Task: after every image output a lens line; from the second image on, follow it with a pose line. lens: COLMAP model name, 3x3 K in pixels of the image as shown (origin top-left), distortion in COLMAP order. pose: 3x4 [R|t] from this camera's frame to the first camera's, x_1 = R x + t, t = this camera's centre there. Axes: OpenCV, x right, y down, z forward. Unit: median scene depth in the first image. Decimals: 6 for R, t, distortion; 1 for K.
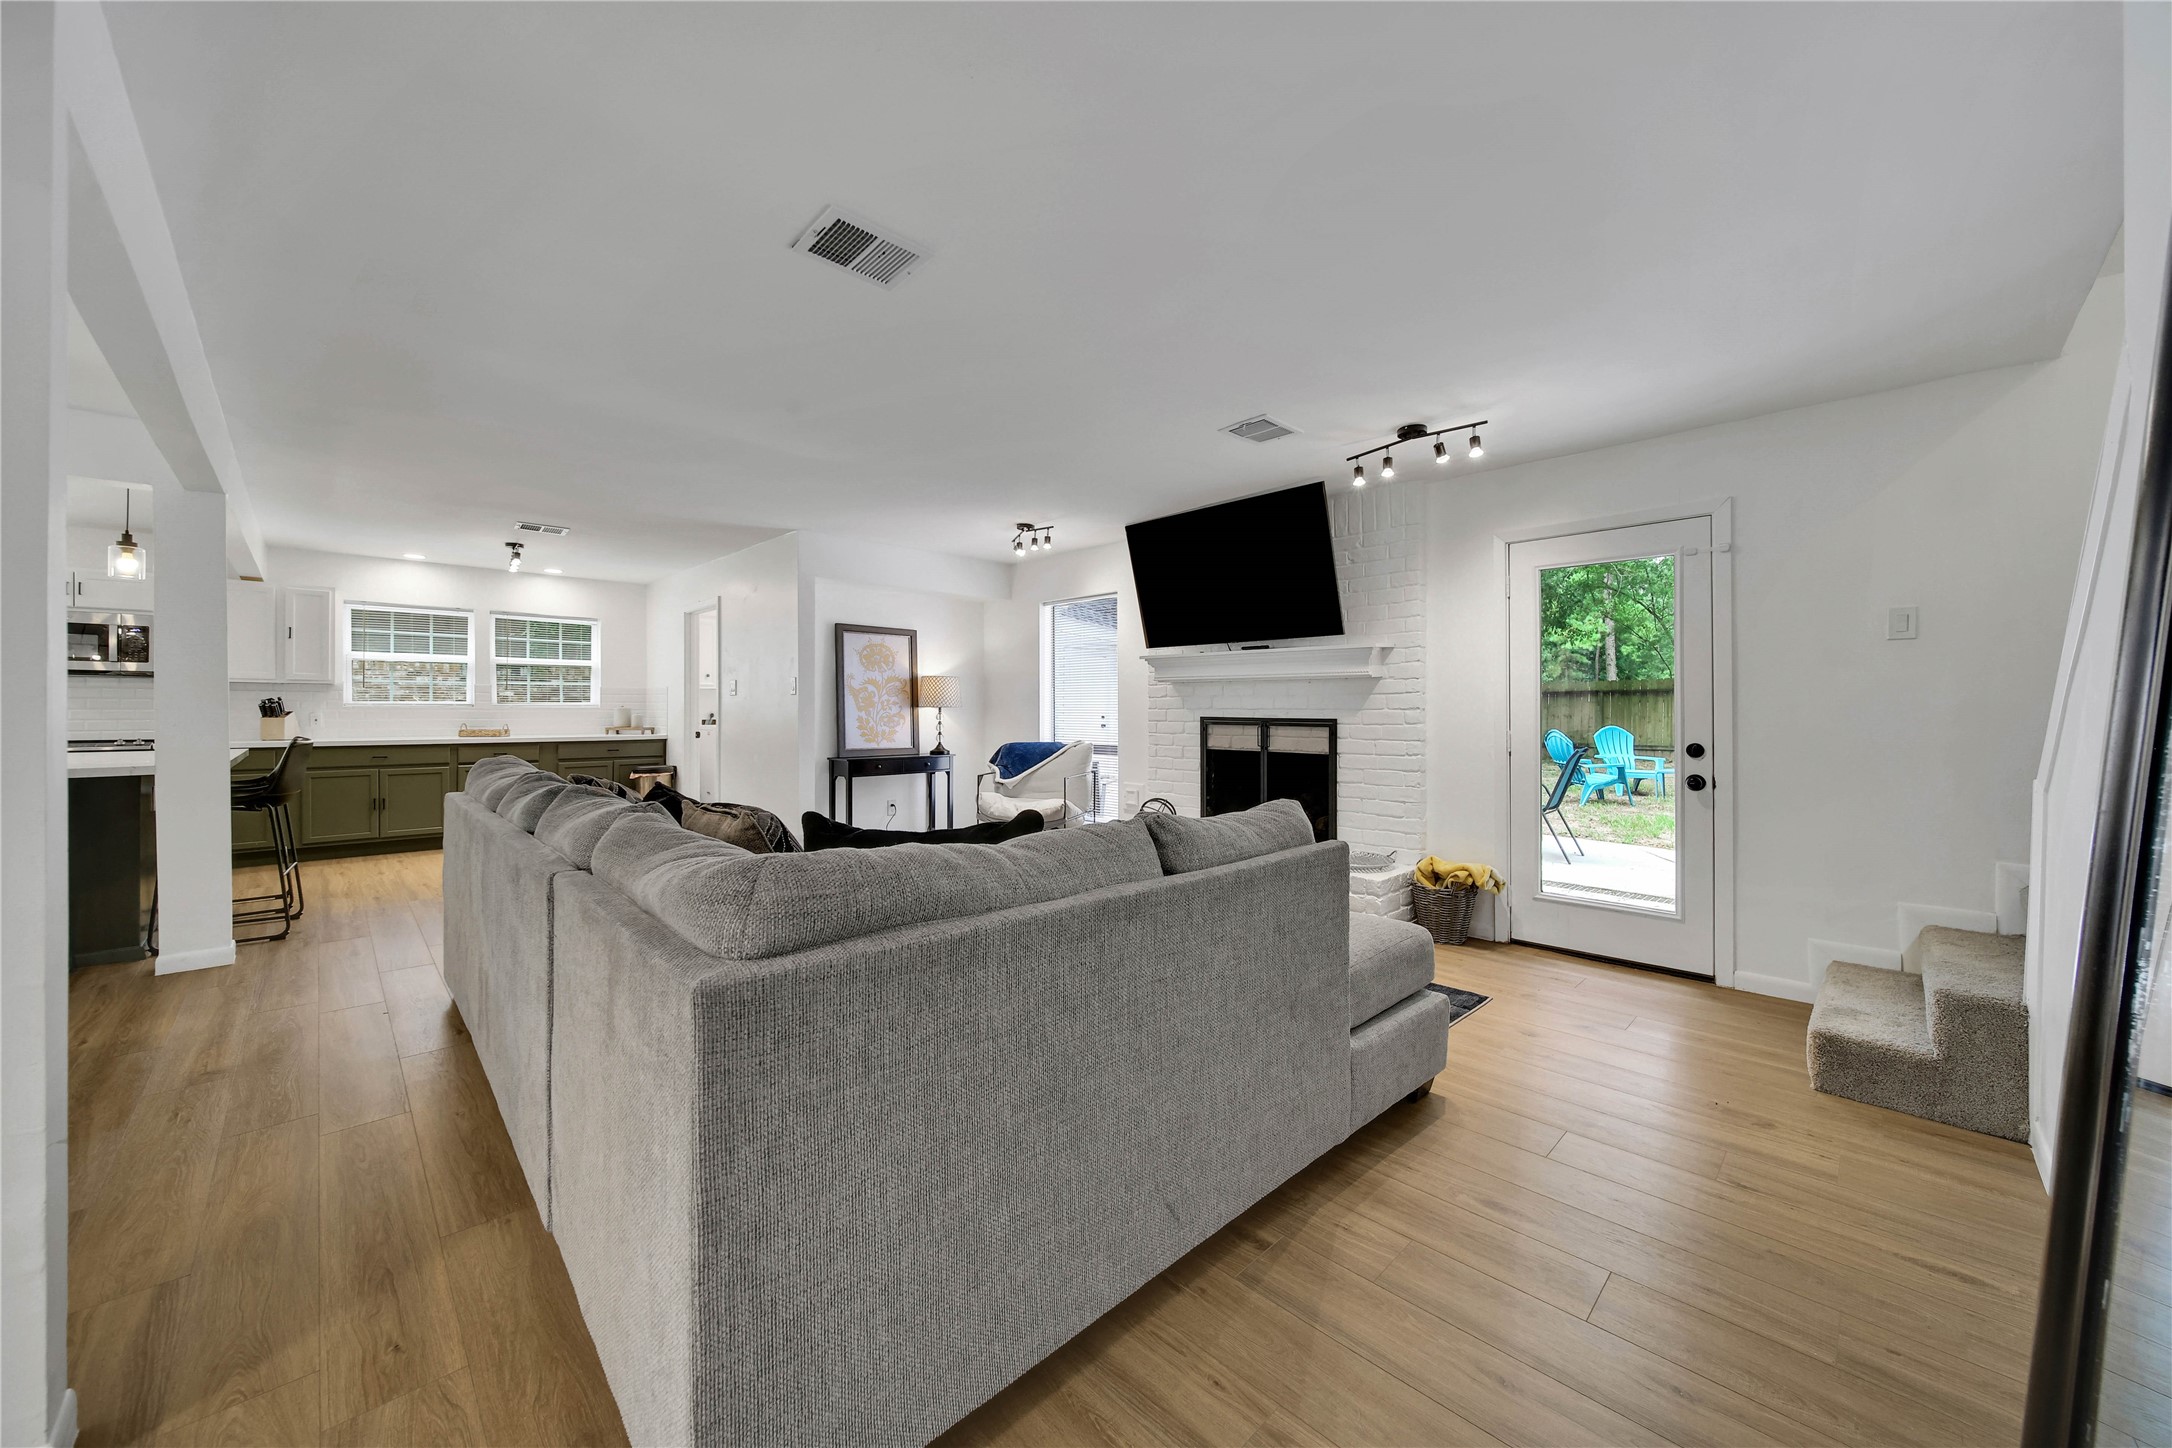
lens RADIAL K [[792.8, 0, 1040.9], [0, 792.8, 724.2], [0, 0, 1]] dist [0.004321, -0.000678]
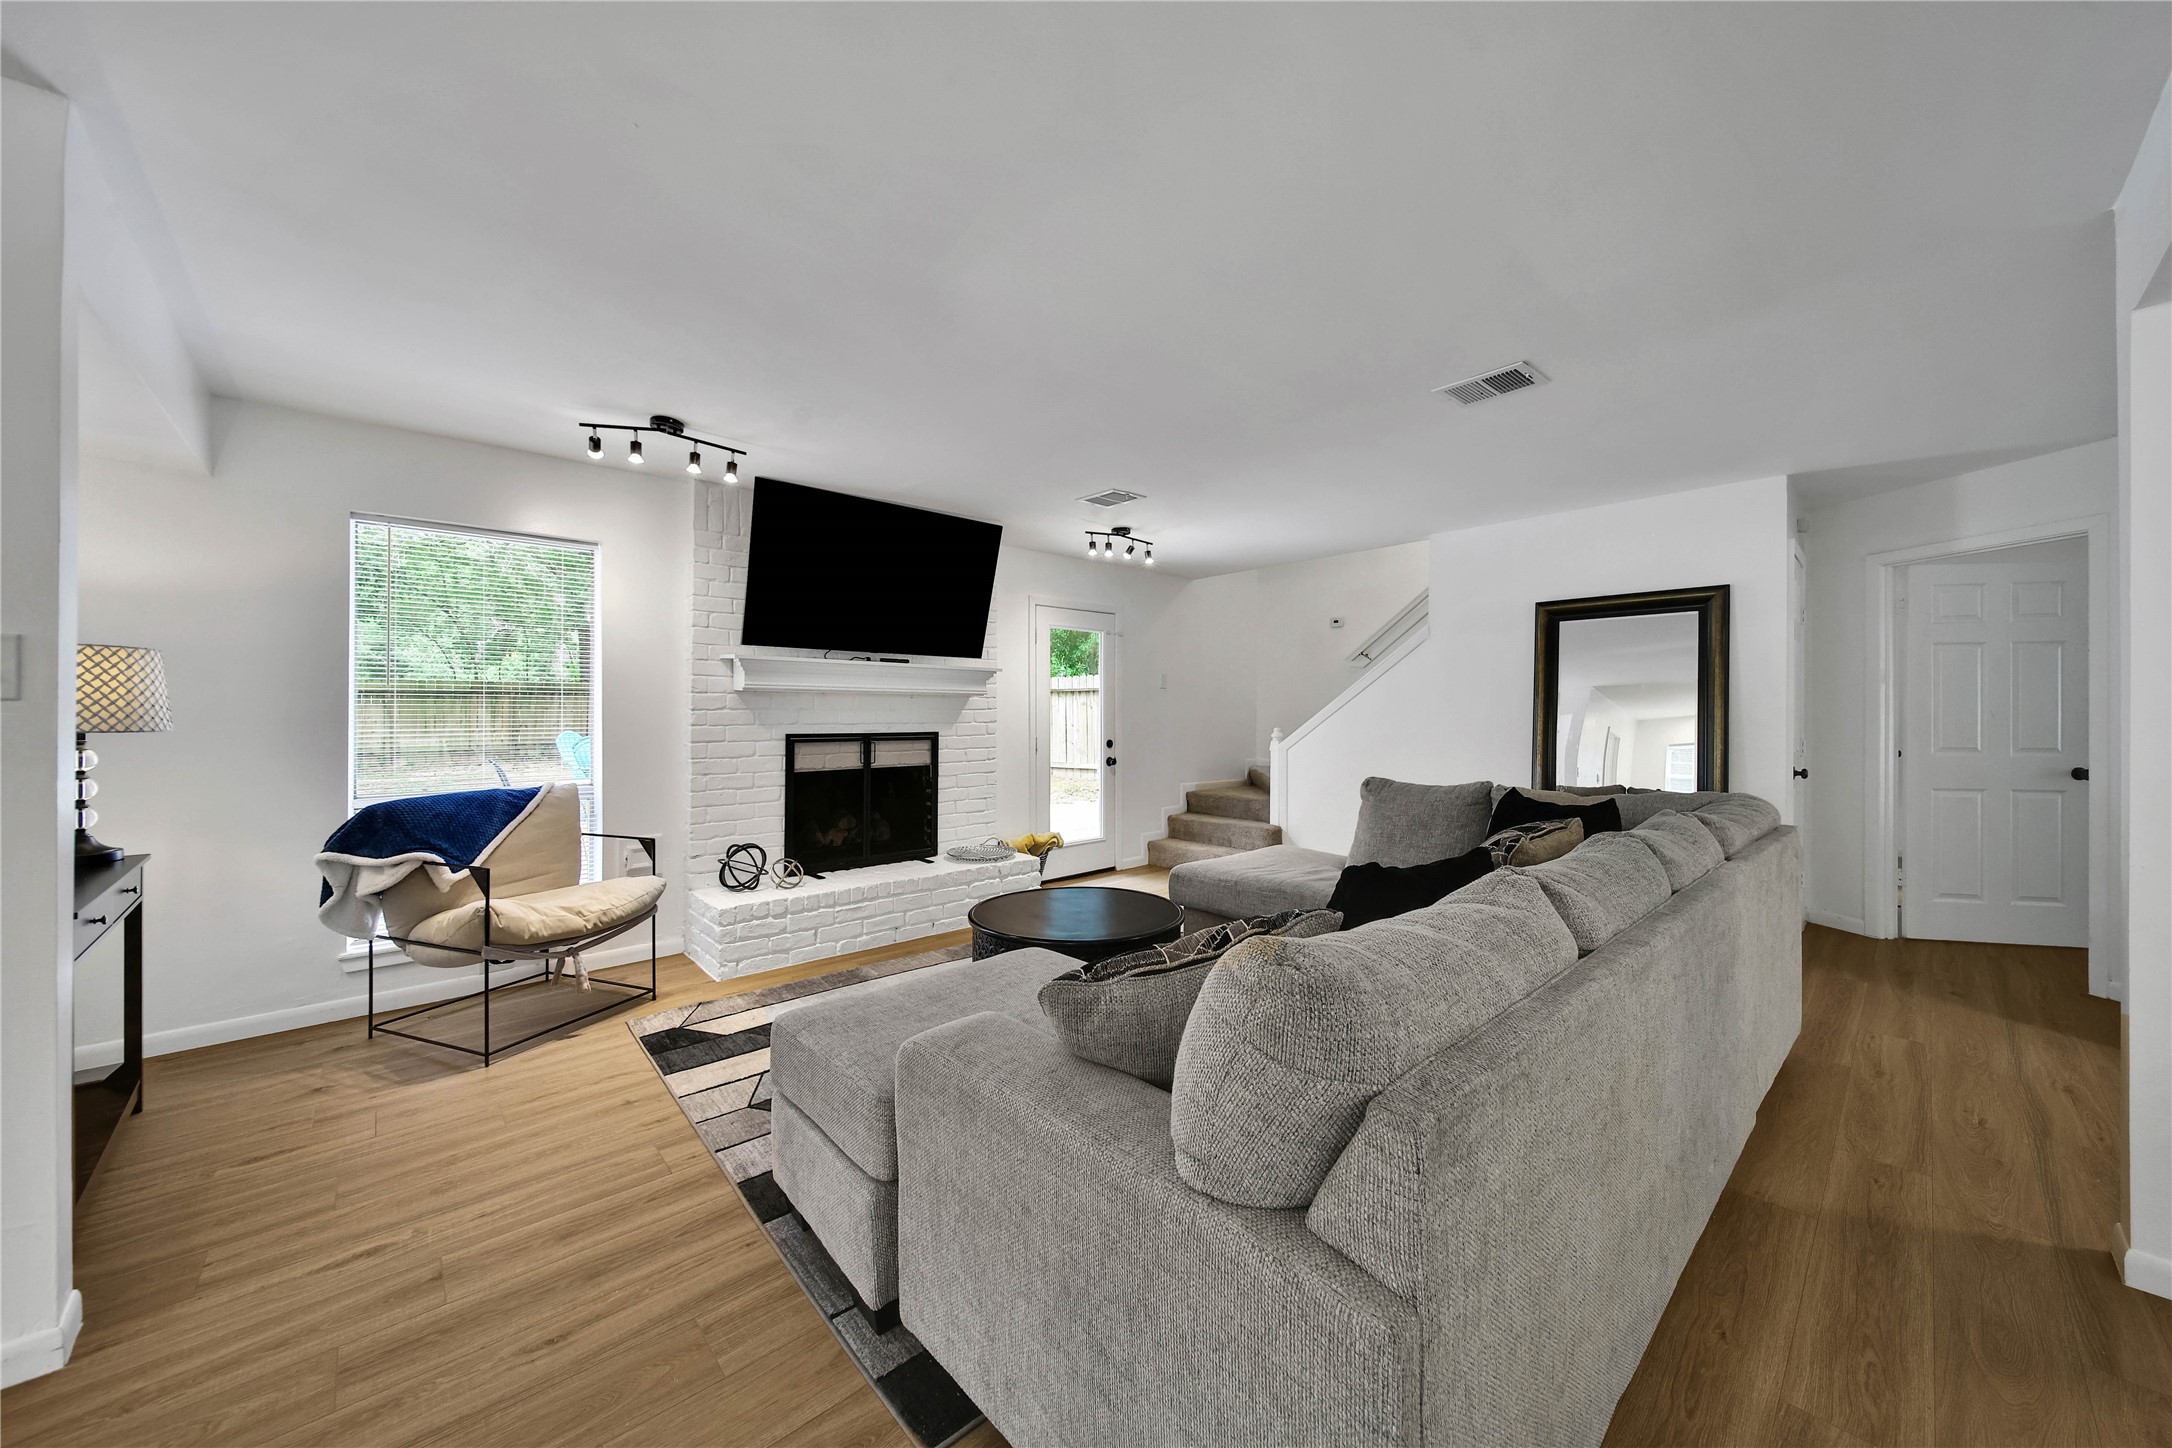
lens RADIAL K [[772.4, 0, 1118.9], [0, 772.4, 676.6], [0, 0, 1]] dist [-0.009151, 0.000216]
pose [[-0.021809, 0.044000, 0.998793, -0.622675], [0.019520, 0.998859, -0.043577, -0.028029], [-0.999572, 0.018546, -0.022643, 0.675299]]
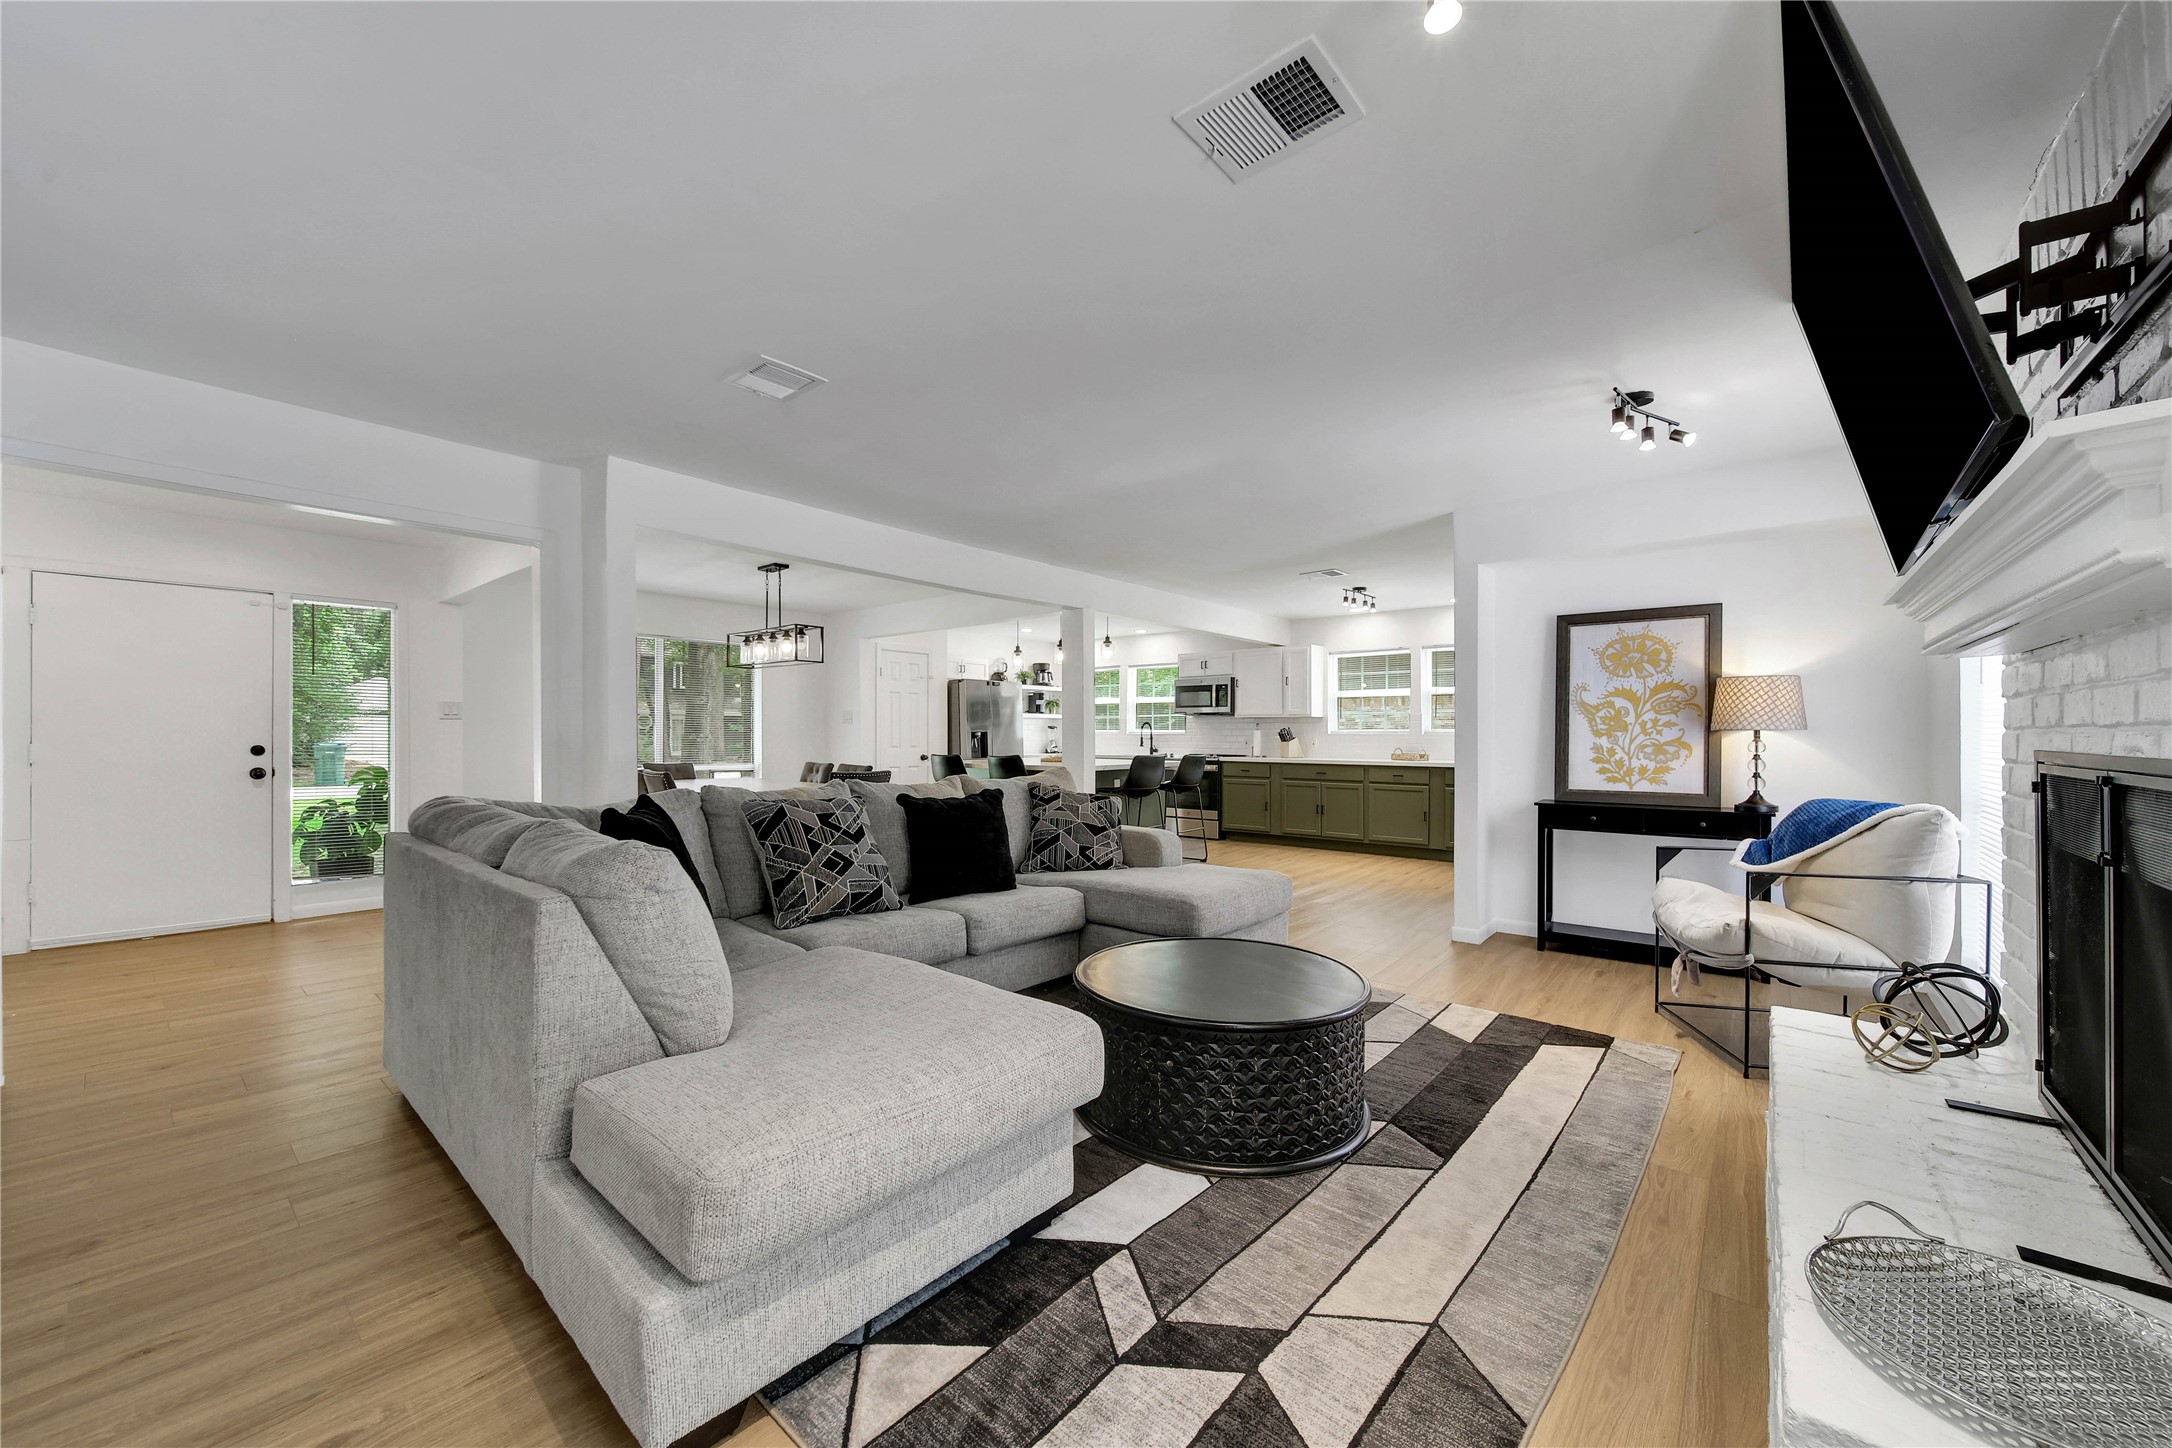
lens RADIAL K [[792.8, 0, 1085.8], [0, 792.8, 739.1], [0, 0, 1]] dist [0.004321, -0.000678]
pose [[0.133783, 0.003156, -0.991006, 0.475456], [-0.020470, 0.999790, 0.000421, -0.006428], [0.990799, 0.020229, 0.133819, 0.550618]]
